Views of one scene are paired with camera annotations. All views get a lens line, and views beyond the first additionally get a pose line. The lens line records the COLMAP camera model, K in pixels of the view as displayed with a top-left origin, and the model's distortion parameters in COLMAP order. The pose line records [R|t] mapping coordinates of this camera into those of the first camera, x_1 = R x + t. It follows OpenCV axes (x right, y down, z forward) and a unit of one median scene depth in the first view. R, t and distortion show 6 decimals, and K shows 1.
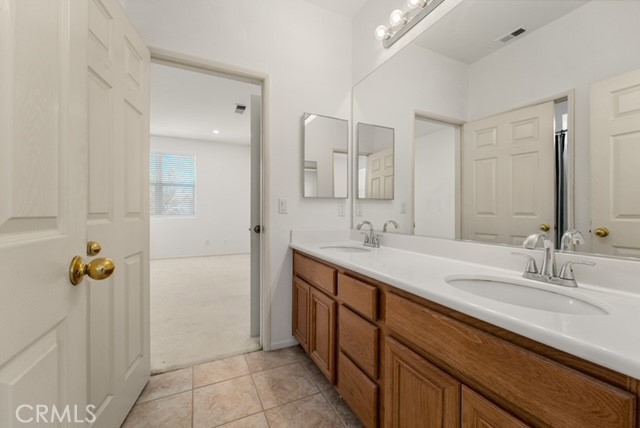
lens RADIAL K [[257.0, 0, 314.2], [0, 257.0, 209.8], [0, 0, 1]] dist [-0.001135, 0.000006]
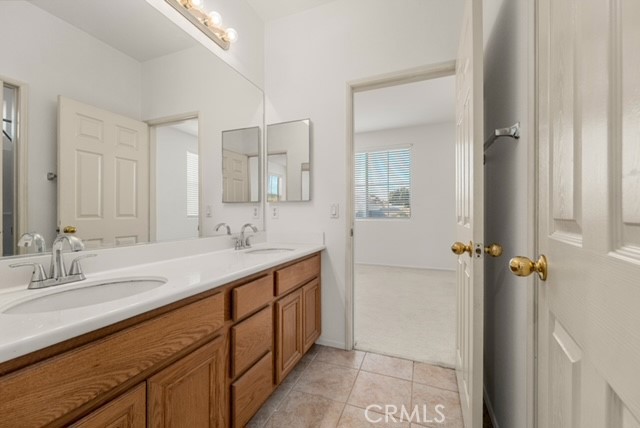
lens RADIAL K [[257.0, 0, 315.7], [0, 257.0, 215.9], [0, 0, 1]] dist [-0.001135, 0.000006]
pose [[-0.684277, -0.009416, 0.729161, -0.479821], [-0.002973, 0.999944, 0.010124, 0.006737], [-0.729216, 0.004760, -0.684267, 1.002840]]
